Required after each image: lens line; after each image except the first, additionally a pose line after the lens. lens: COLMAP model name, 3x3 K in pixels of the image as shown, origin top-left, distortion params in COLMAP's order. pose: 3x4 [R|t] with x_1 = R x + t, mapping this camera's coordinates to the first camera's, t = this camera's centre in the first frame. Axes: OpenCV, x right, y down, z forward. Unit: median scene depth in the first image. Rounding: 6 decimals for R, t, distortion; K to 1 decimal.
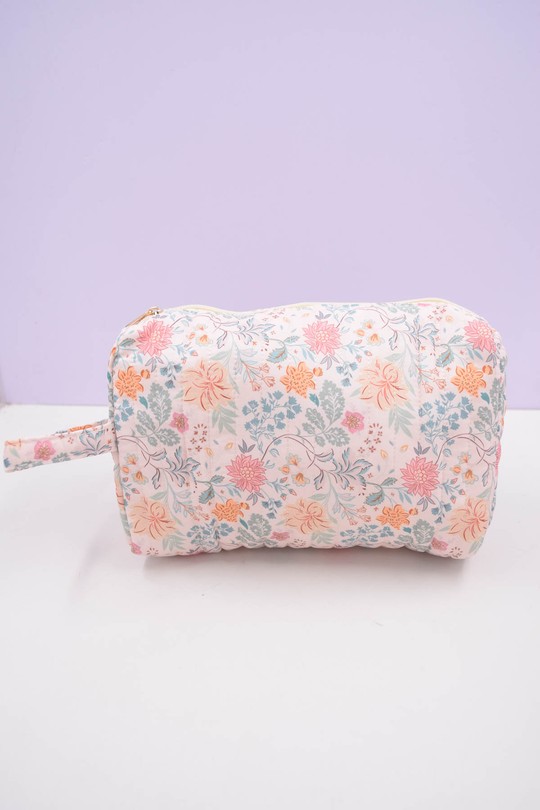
lens RADIAL K [[706.7, 0, 274.9], [0, 706.7, 422.5], [0, 0, 1]] dist [-0.169679, 0.002398]
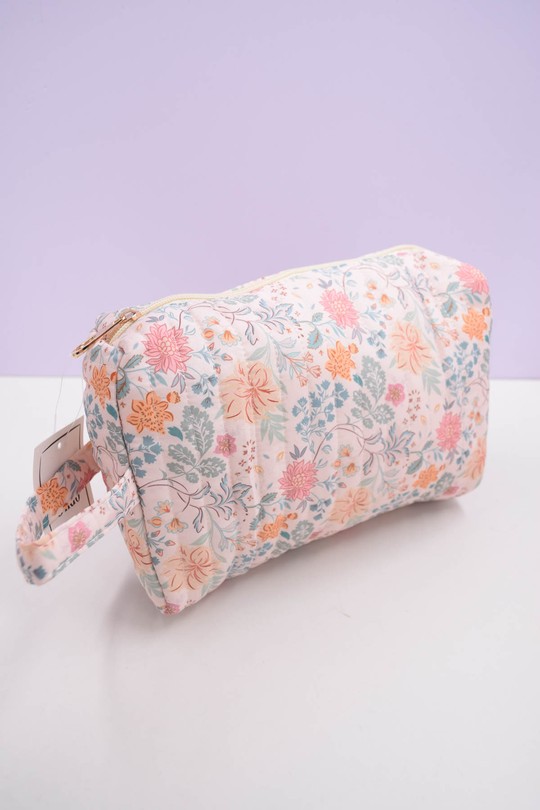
lens RADIAL K [[706.7, 0, 274.9], [0, 706.7, 422.5], [0, 0, 1]] dist [-0.169679, 0.002398]
pose [[0.841189, -0.257198, 0.475658, -0.464301], [0.201716, 0.965398, 0.165280, -0.147473], [-0.501709, -0.043084, 0.863963, 0.279898]]
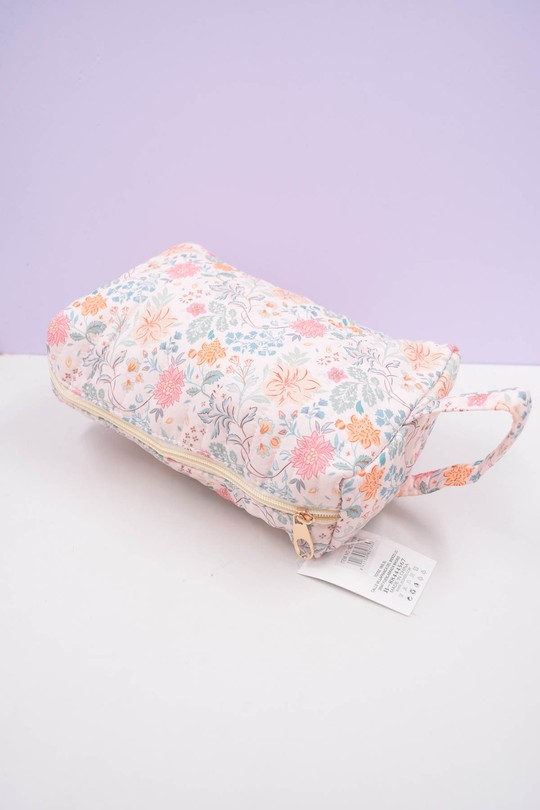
lens RADIAL K [[706.7, 0, 274.9], [0, 706.7, 422.5], [0, 0, 1]] dist [-0.169679, 0.002398]
pose [[-0.806952, -0.394767, 0.439303, -0.509865], [0.575166, -0.694275, 0.432628, -0.502889], [0.134210, 0.601782, 0.787303, 0.283833]]
